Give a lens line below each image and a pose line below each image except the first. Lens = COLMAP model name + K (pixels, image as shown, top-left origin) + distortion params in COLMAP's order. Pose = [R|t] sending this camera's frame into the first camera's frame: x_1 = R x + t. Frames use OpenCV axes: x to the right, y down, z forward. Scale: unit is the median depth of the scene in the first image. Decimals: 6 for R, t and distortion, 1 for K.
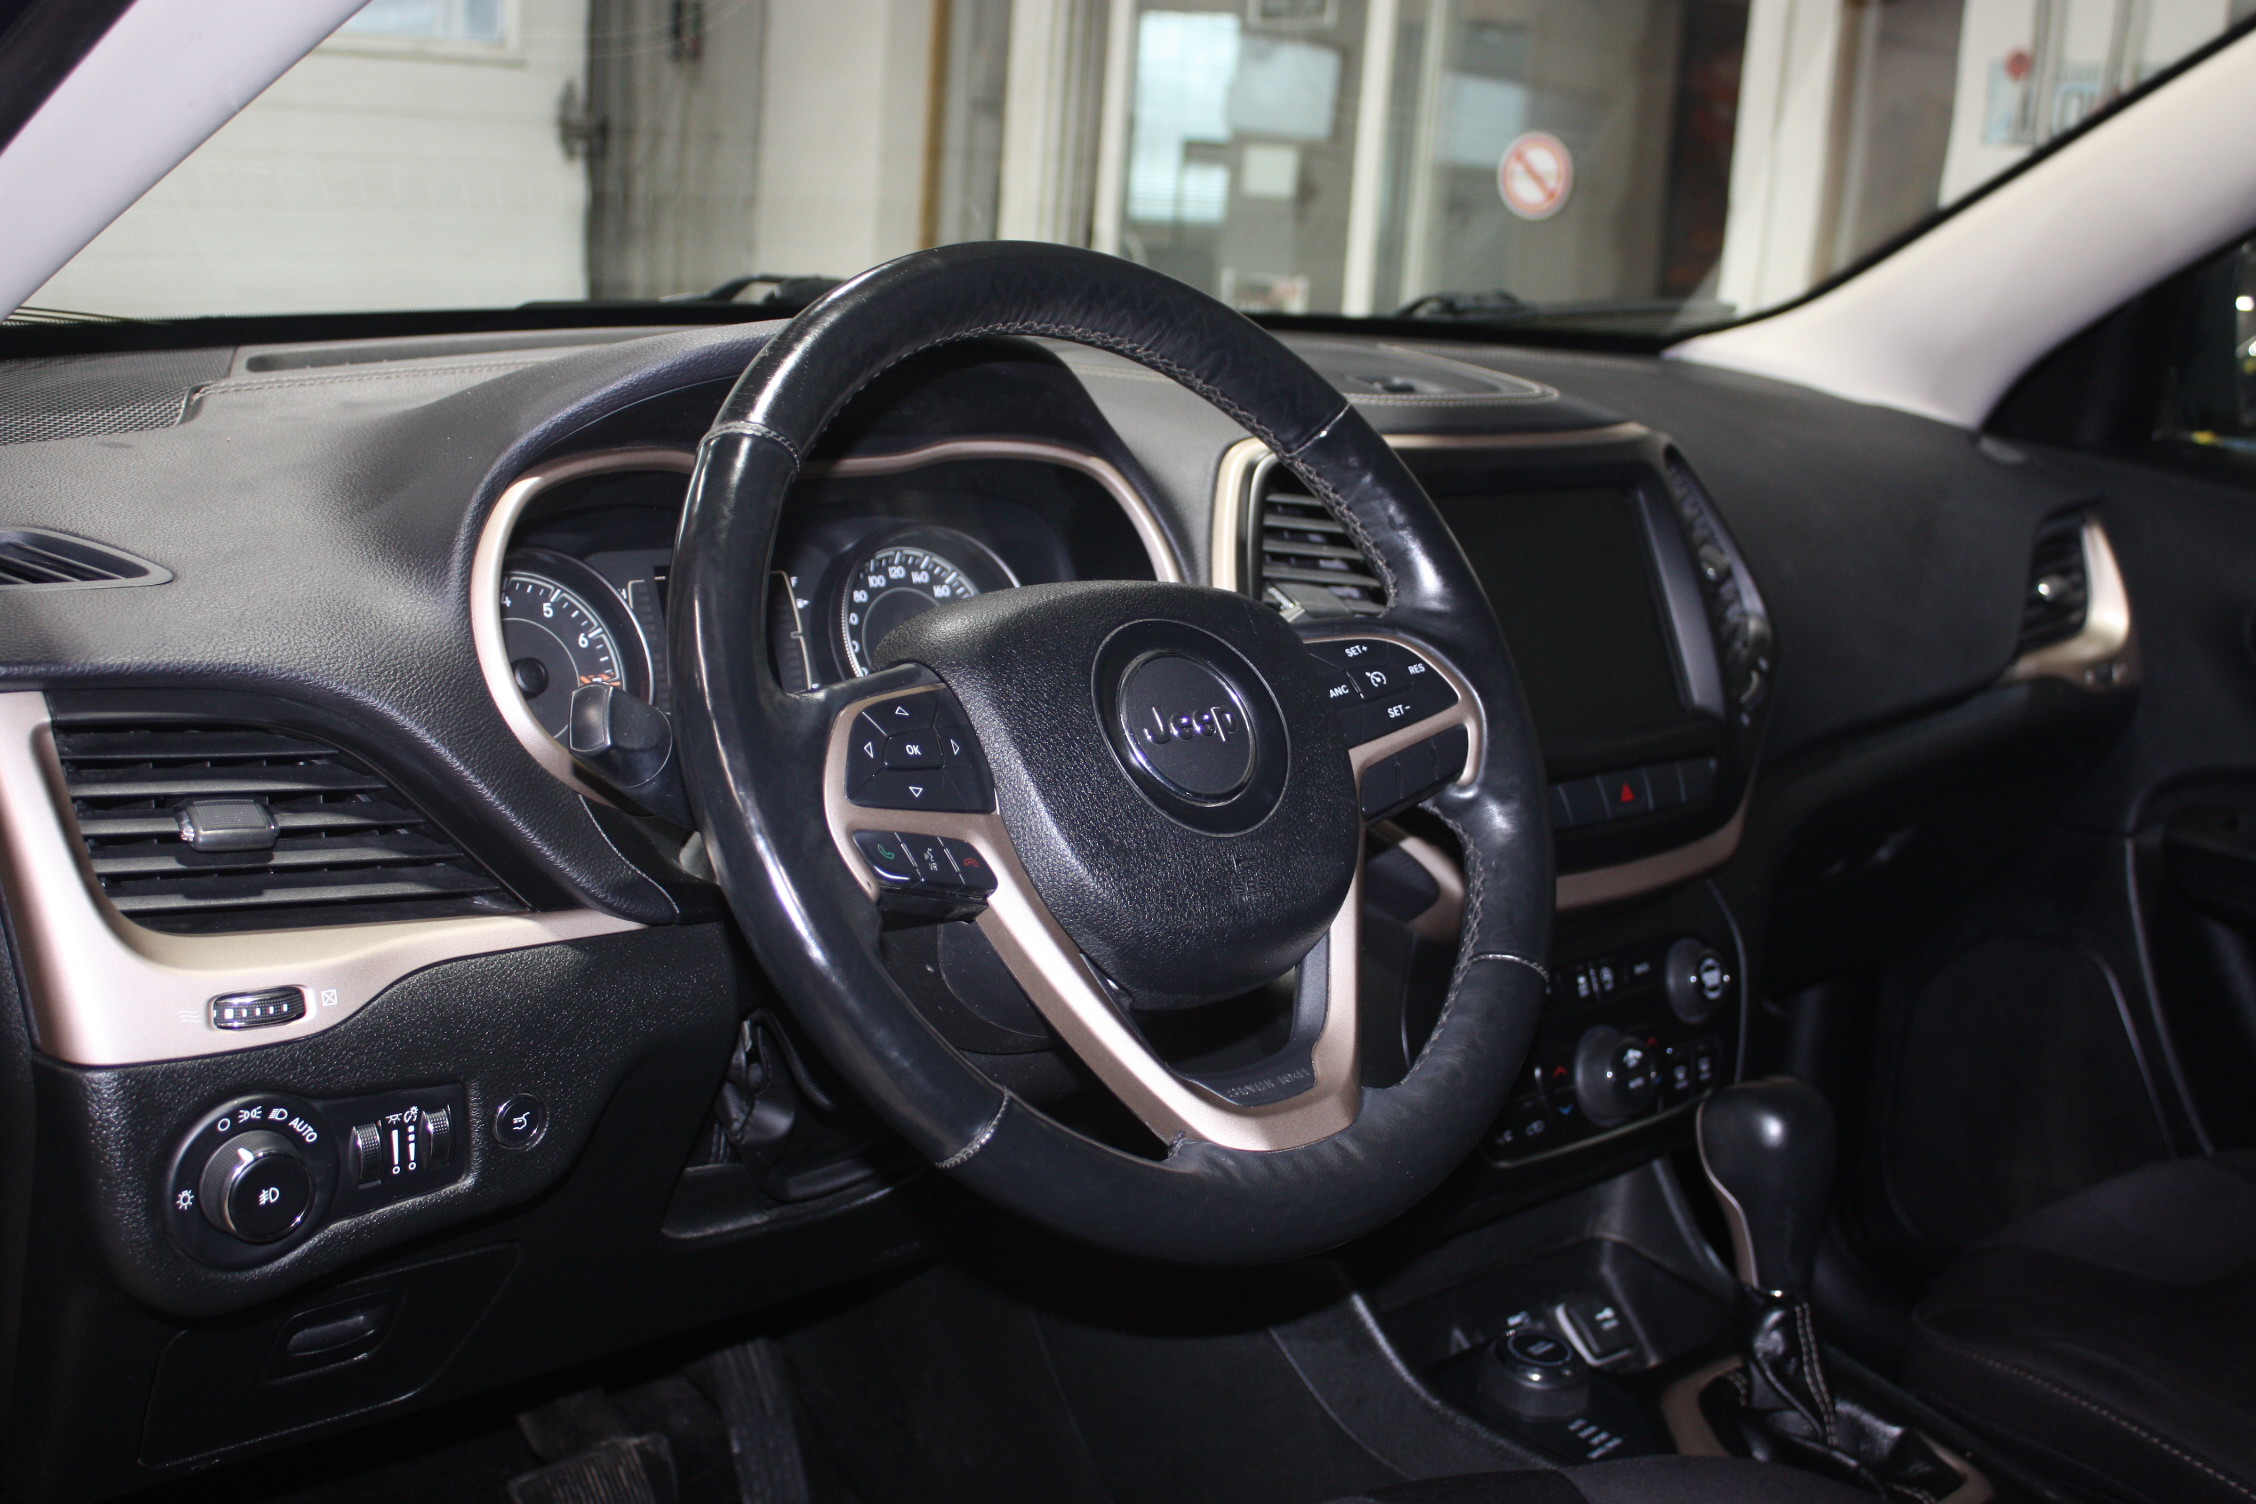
lens RADIAL K [[2663.1, 0, 1128.0], [0, 2663.1, 752.0], [0, 0, 1]] dist [-0.124143, -0.027926]
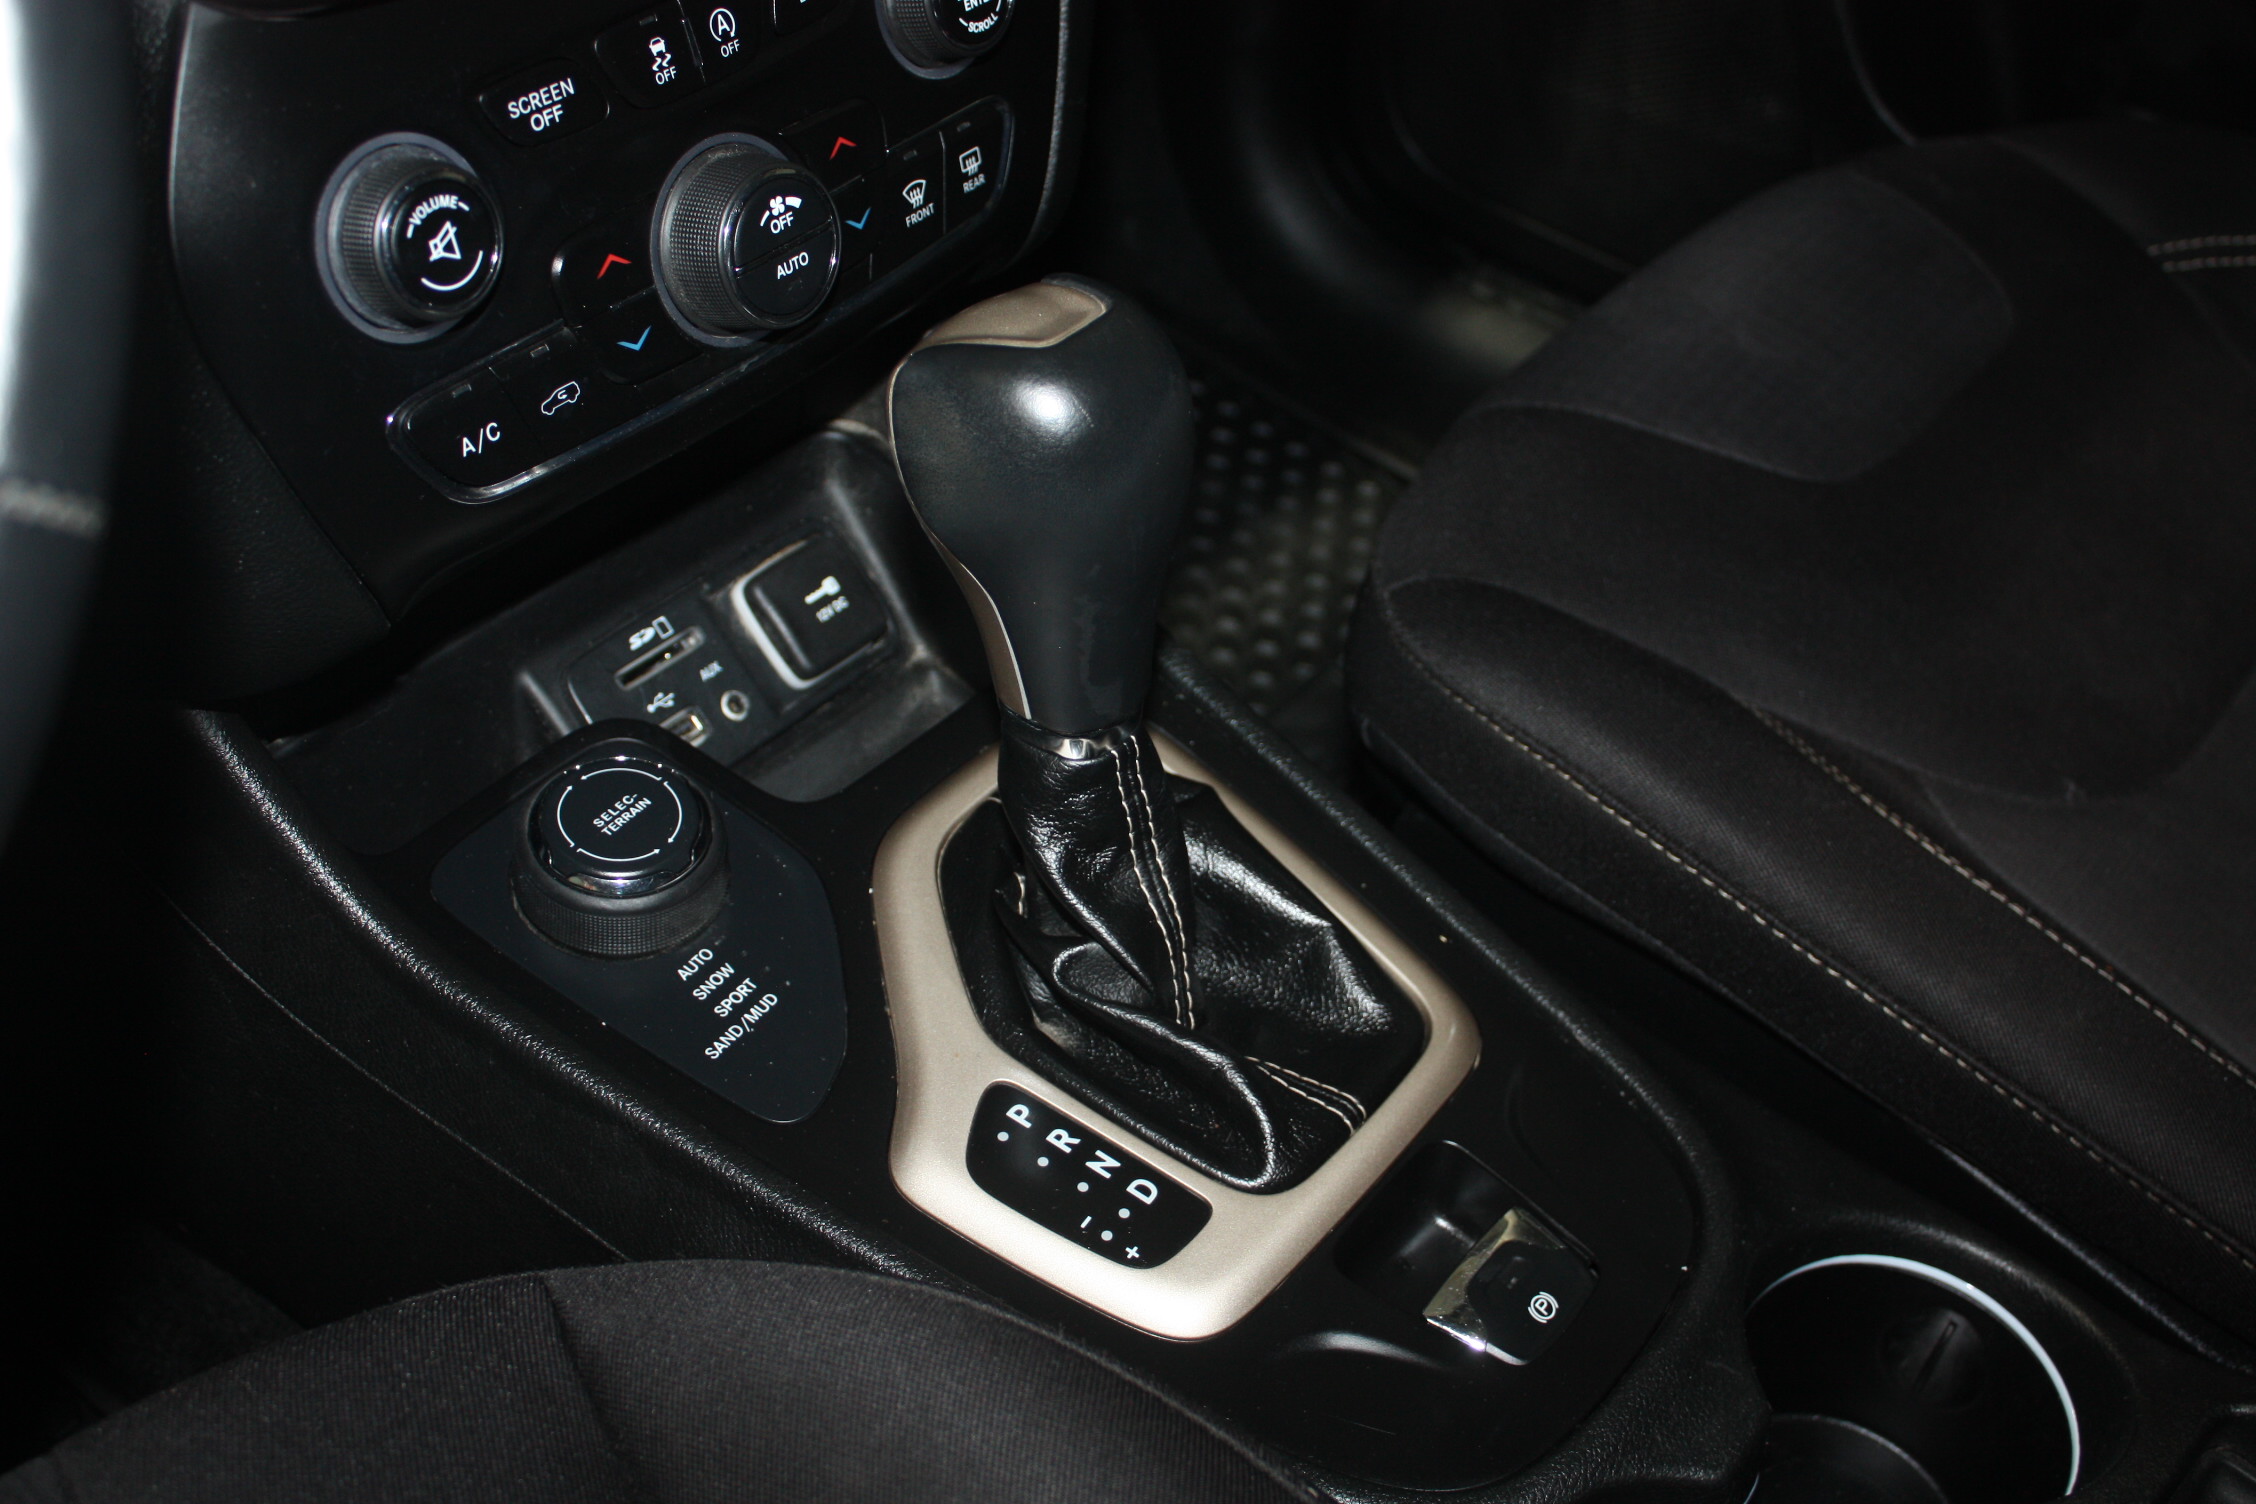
lens RADIAL K [[2519.8, 0, 1128.0], [0, 2519.8, 752.0], [0, 0, 1]] dist [-0.085571, 0.006444]
pose [[0.987361, -0.082134, 0.135545, 0.171267], [0.001398, 0.859720, 0.510763, -0.025184], [-0.158482, -0.504118, 0.848969, 0.532972]]
